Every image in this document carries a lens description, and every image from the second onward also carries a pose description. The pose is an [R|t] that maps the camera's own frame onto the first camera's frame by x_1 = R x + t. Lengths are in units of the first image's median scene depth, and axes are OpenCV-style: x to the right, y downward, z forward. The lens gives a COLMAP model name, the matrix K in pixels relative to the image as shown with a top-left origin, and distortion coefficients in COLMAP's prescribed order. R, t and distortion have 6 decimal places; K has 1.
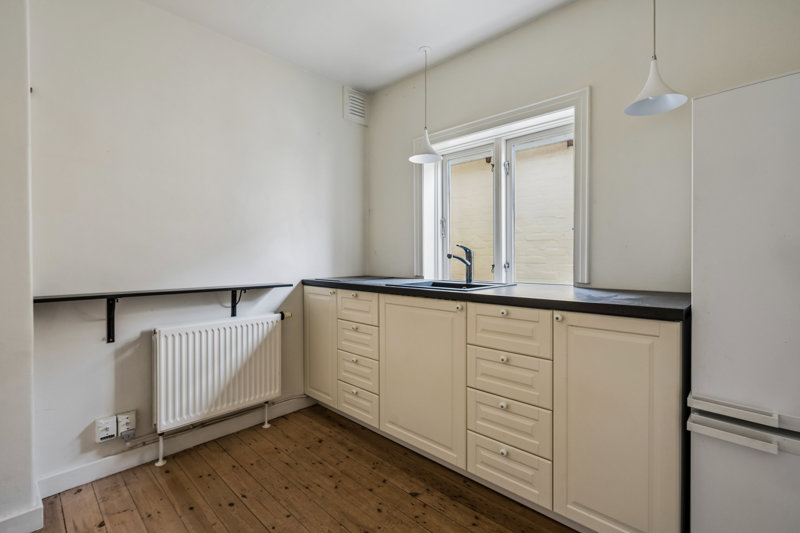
lens RADIAL K [[354.9, 0, 397.2], [0, 354.9, 277.7], [0, 0, 1]] dist [0.000607, 0.000473]
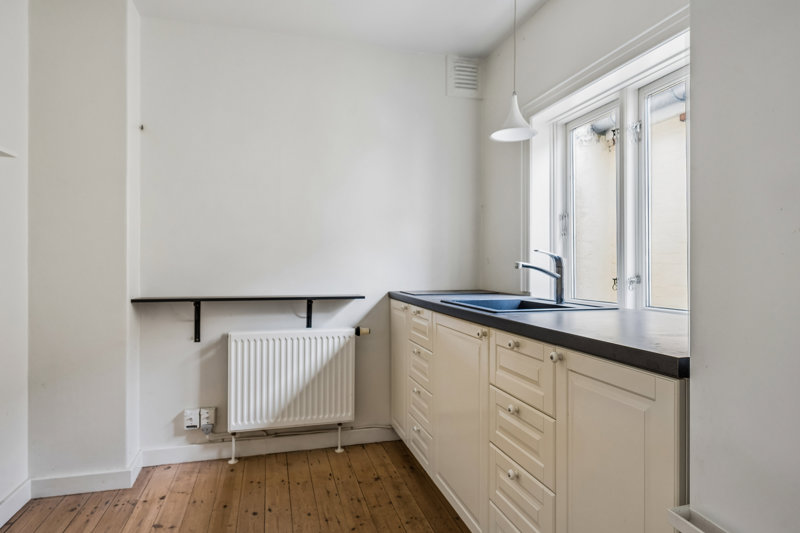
lens RADIAL K [[454.1, 0, 403.2], [0, 454.1, 292.1], [0, 0, 1]] dist [-0.005040, -0.001281]
pose [[0.875736, 0.034064, -0.481587, 0.364522], [-0.034717, 0.999369, 0.007557, -0.003834], [0.481541, 0.010101, 0.876365, 0.061048]]
